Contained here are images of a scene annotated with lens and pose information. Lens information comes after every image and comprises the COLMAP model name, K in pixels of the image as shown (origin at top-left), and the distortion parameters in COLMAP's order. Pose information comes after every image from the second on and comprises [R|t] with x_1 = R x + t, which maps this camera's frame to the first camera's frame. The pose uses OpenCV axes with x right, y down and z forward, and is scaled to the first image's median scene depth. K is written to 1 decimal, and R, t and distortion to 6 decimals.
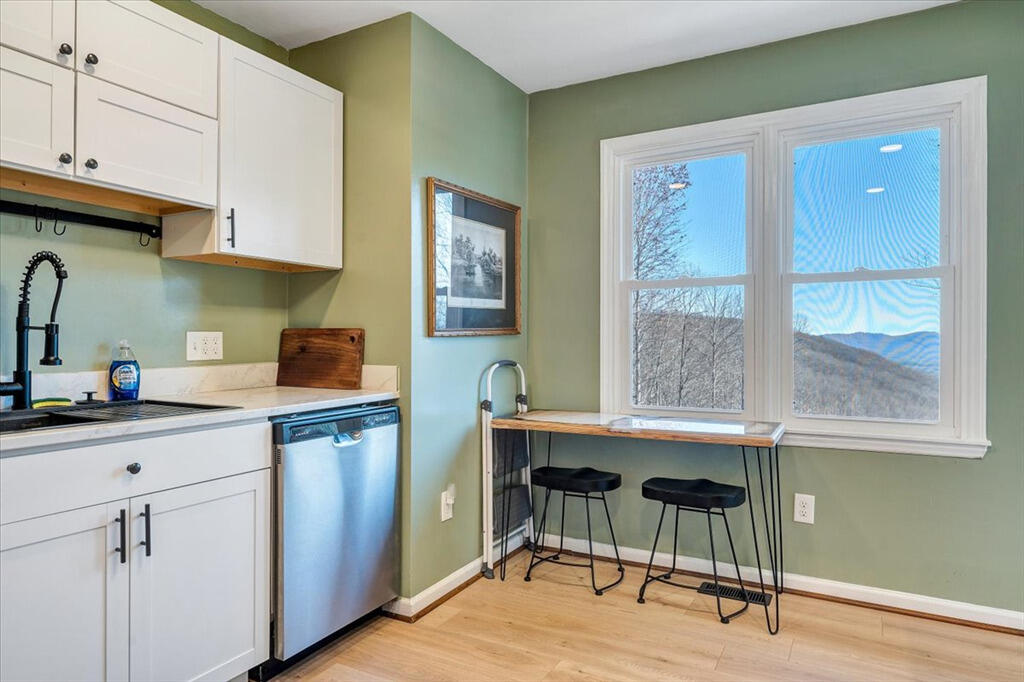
lens RADIAL K [[639.8, 0, 512.0], [0, 639.8, 341.0], [0, 0, 1]] dist [0.000858, -0.000161]
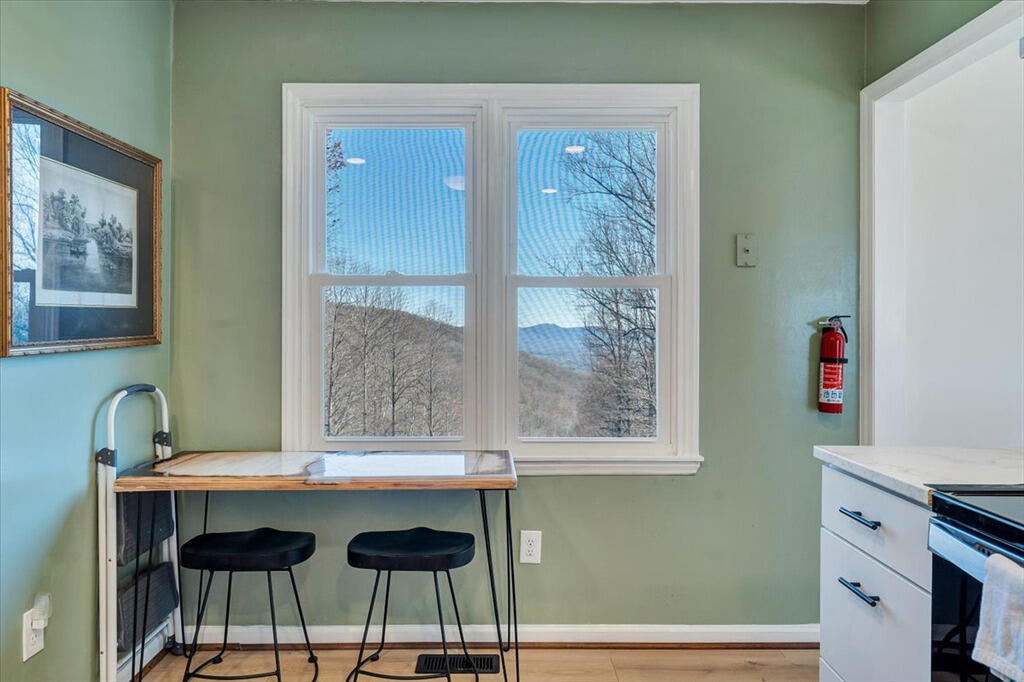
lens RADIAL K [[692.2, 0, 511.2], [0, 692.2, 334.5], [0, 0, 1]] dist [0.000077, -0.000114]
pose [[0.870148, 0.002476, 0.492785, -0.028529], [-0.004063, 0.999989, 0.002149, -0.027047], [-0.492774, -0.003872, 0.870149, 0.185222]]
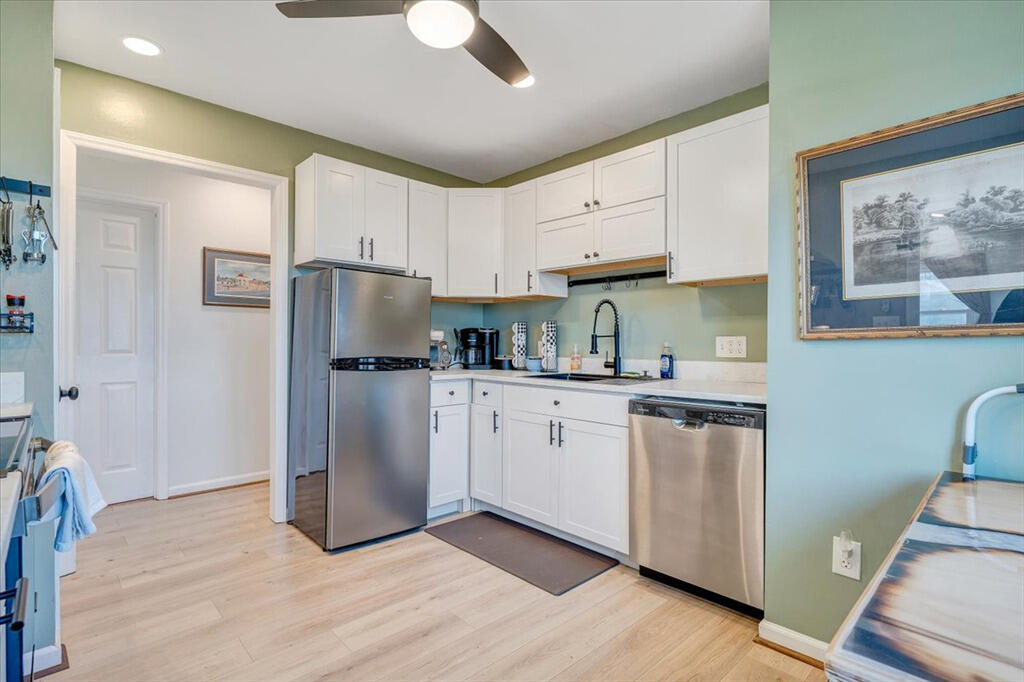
lens RADIAL K [[564.4, 0, 512.0], [0, 564.4, 341.0], [0, 0, 1]] dist [0.002773, 0.000294]
pose [[-0.366572, 0.001375, -0.930389, 0.618671], [-0.002199, 0.999995, 0.002345, -0.004967], [0.930387, 0.002906, -0.366567, 0.796574]]
